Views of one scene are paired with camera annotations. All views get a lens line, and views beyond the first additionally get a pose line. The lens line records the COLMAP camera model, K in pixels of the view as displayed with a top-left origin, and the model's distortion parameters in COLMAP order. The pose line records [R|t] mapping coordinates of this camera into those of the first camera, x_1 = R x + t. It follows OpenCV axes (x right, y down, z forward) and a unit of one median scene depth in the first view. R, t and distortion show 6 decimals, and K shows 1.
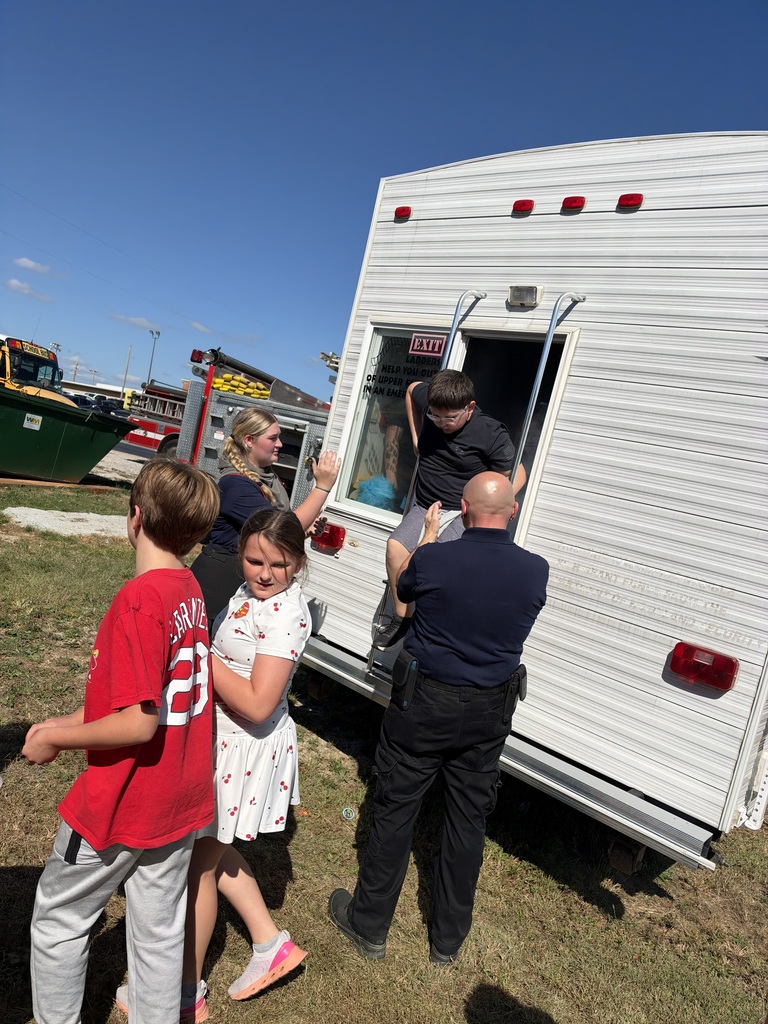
lens RADIAL K [[720.5, 0, 384.0], [0, 720.5, 512.0], [0, 0, 1]] dist [0.104789, -0.214812]
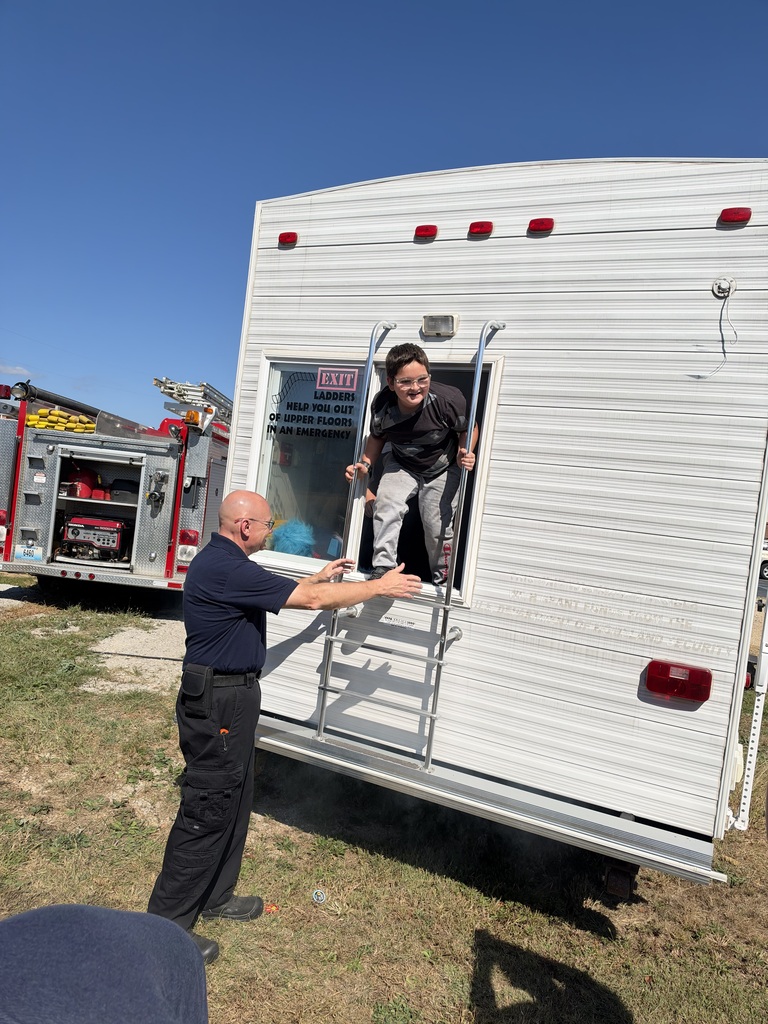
lens RADIAL K [[720.5, 0, 384.0], [0, 720.5, 512.0], [0, 0, 1]] dist [0.104789, -0.214812]
pose [[0.961940, -0.117544, 0.246688, -0.128177], [0.119276, 0.992829, 0.007965, -0.057161], [-0.245856, 0.021762, 0.969062, 0.075776]]
